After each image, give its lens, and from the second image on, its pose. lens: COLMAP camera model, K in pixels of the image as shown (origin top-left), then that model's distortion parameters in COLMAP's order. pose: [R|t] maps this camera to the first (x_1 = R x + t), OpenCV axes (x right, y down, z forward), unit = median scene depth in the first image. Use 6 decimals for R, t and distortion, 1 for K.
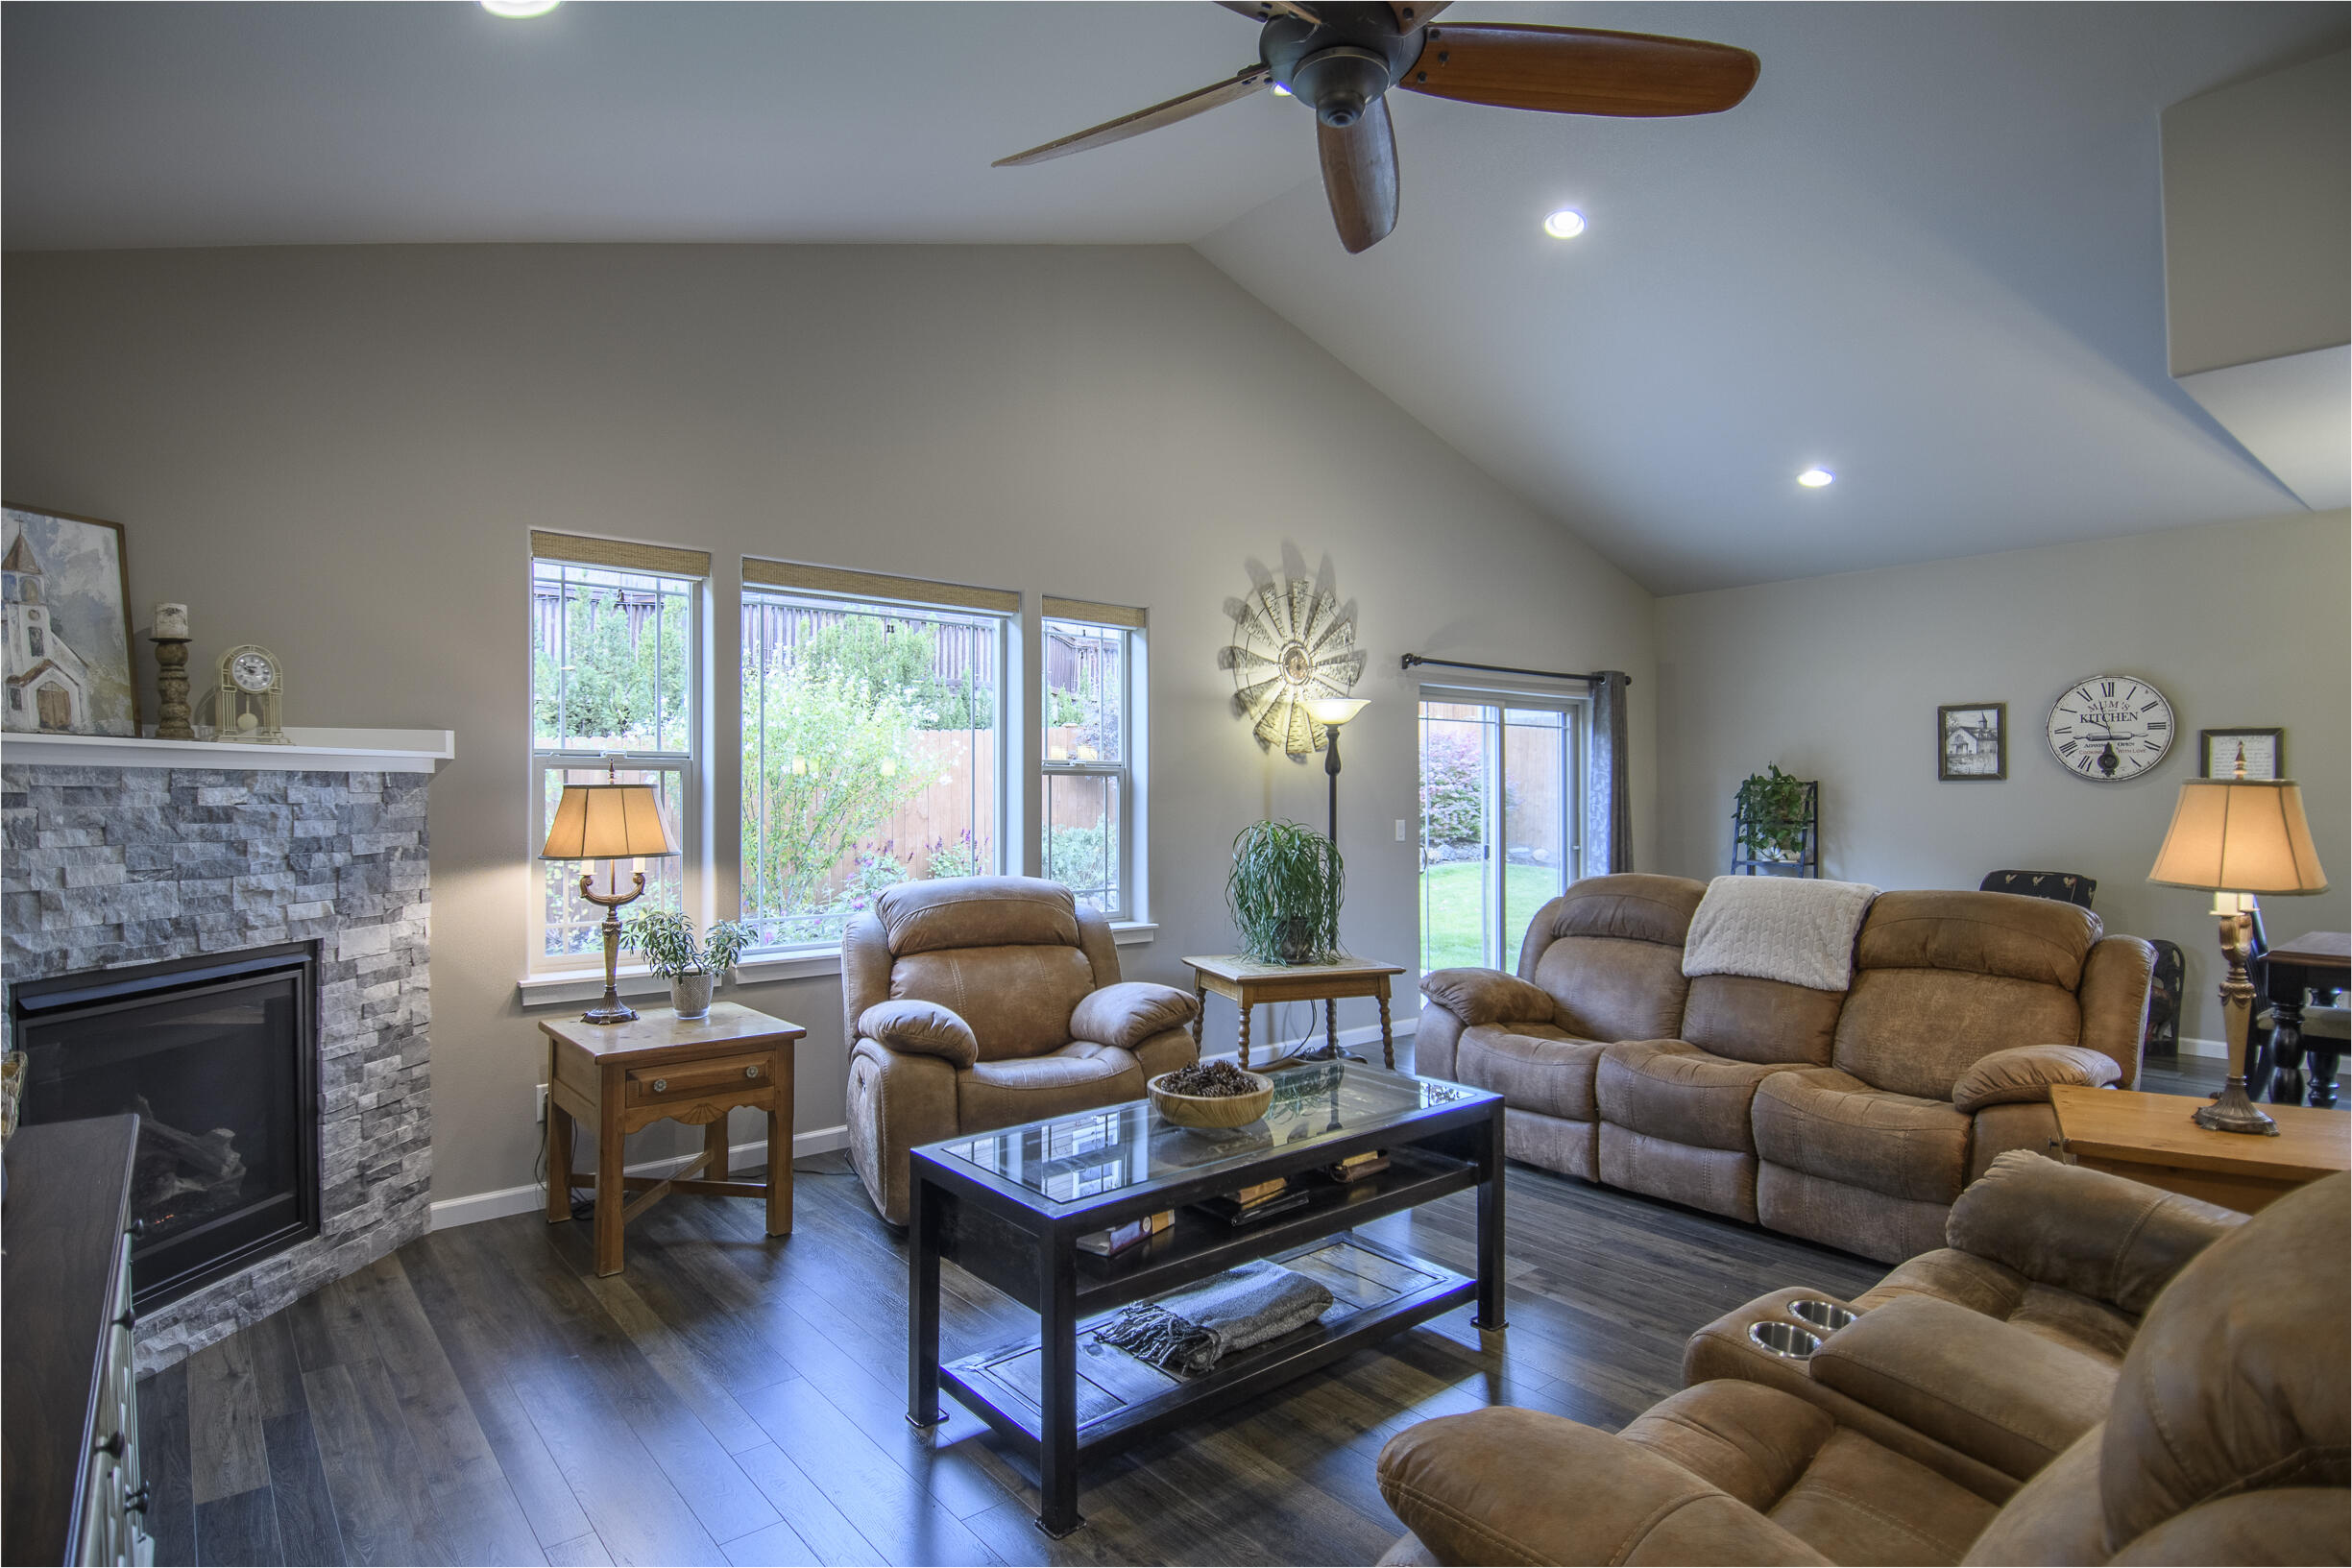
lens RADIAL K [[1220.0, 0, 1156.9], [0, 1220.0, 795.1], [0, 0, 1]] dist [0.030122, -0.034381]
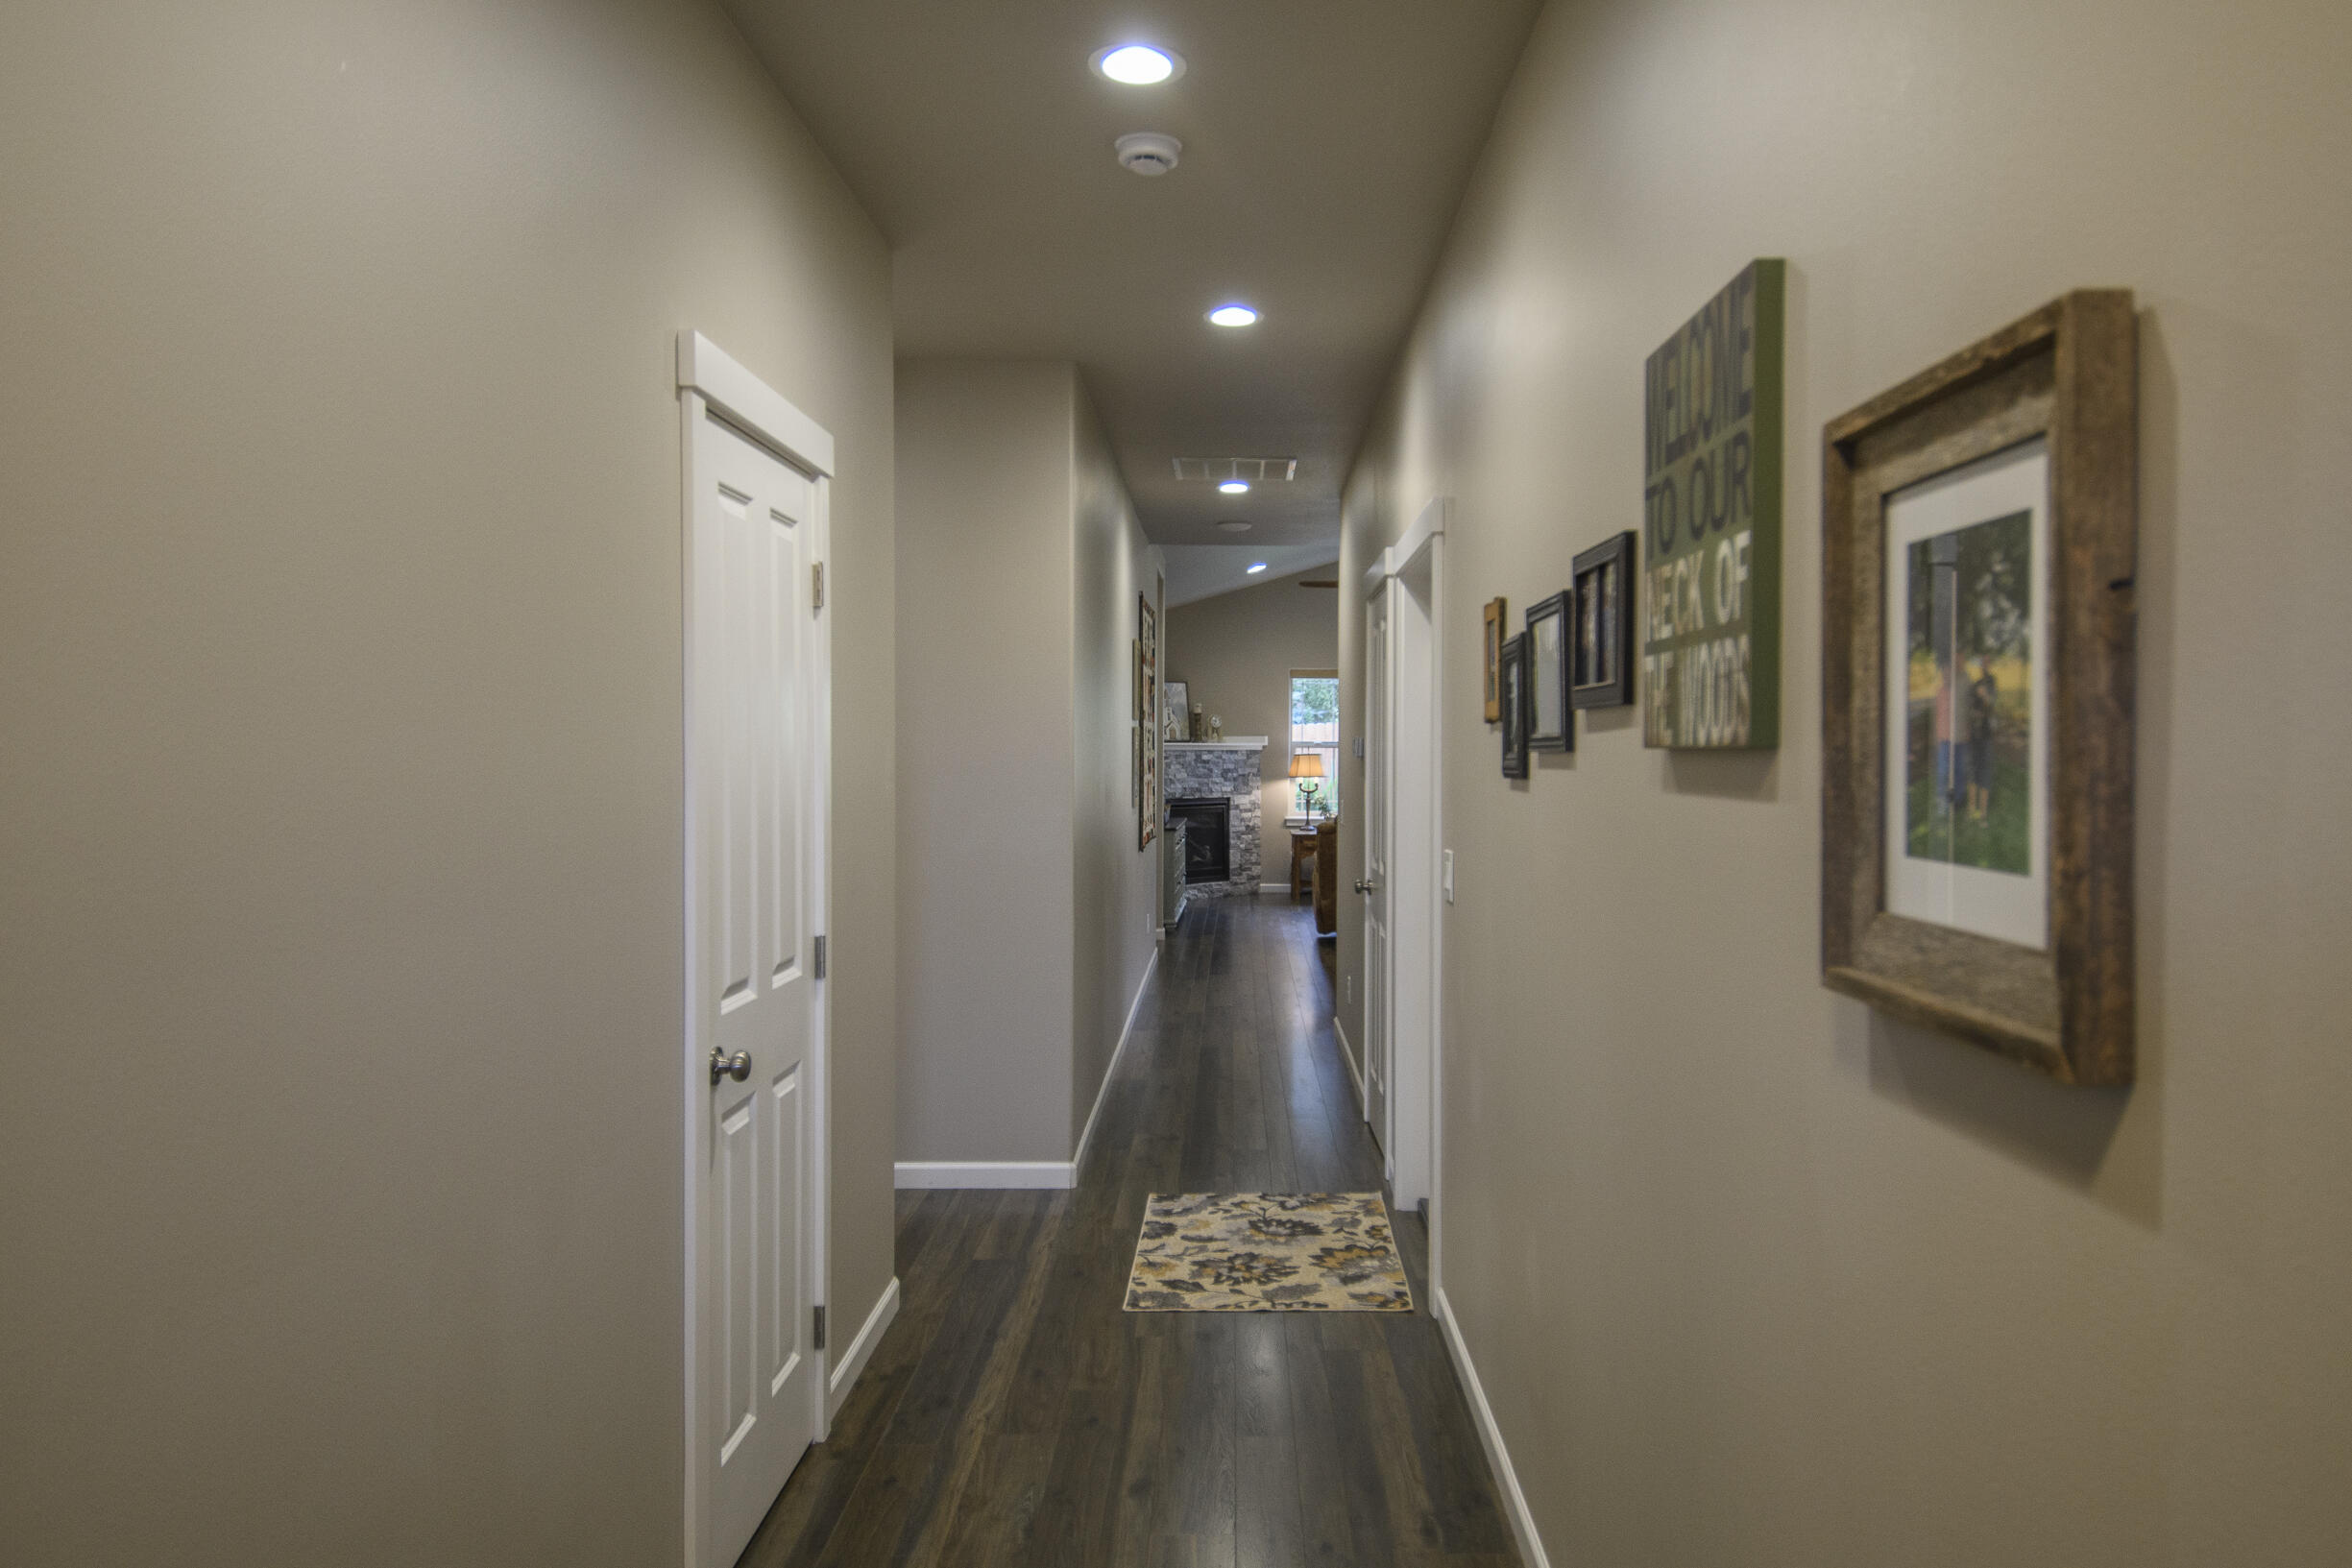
lens RADIAL K [[1516.6, 0, 1178.7], [0, 1516.6, 777.3], [0, 0, 1]] dist [-0.001288, -0.000057]
pose [[0.751423, 0.017229, -0.659595, 2.053977], [-0.005565, 0.999789, 0.019775, -0.025616], [0.659797, -0.011189, 0.751361, -2.339954]]
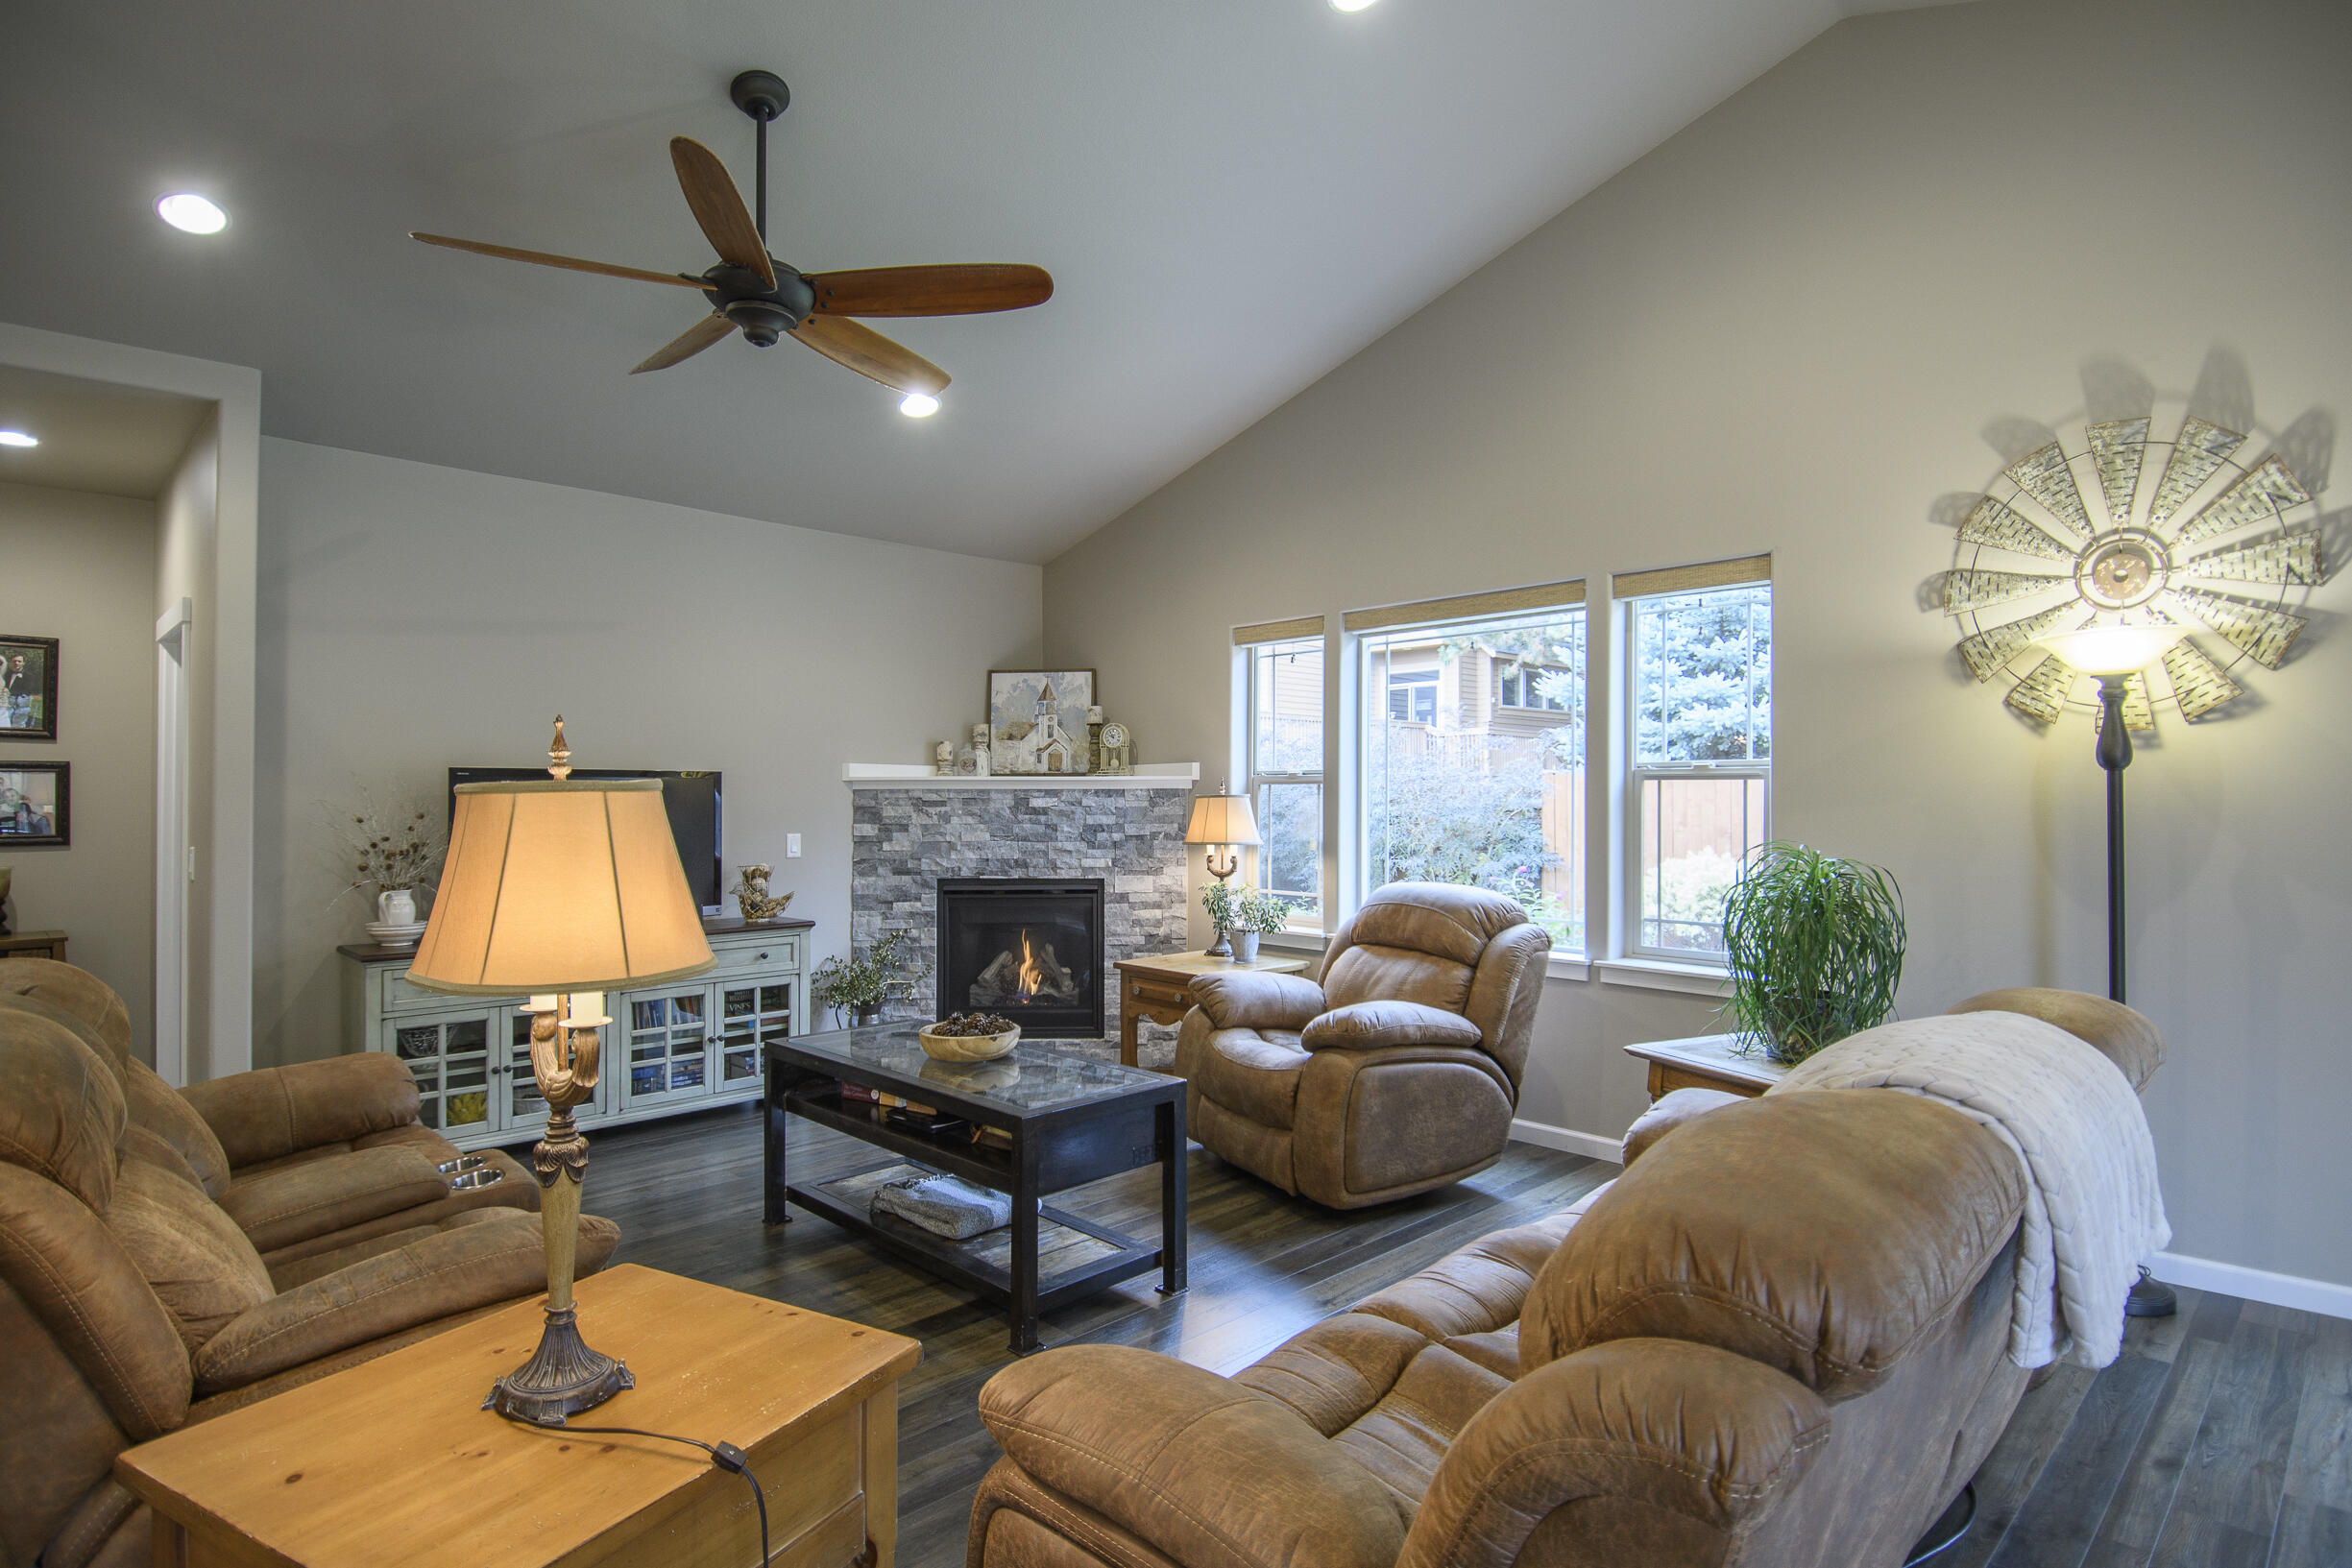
lens RADIAL K [[1220.0, 0, 1226.9], [0, 1220.0, 798.5], [0, 0, 1]] dist [0.030122, -0.034381]
pose [[0.098052, -0.000056, -0.995181, 1.157515], [-0.000486, 1.000000, -0.000104, -0.004594], [0.995181, 0.000494, 0.098052, 0.983658]]
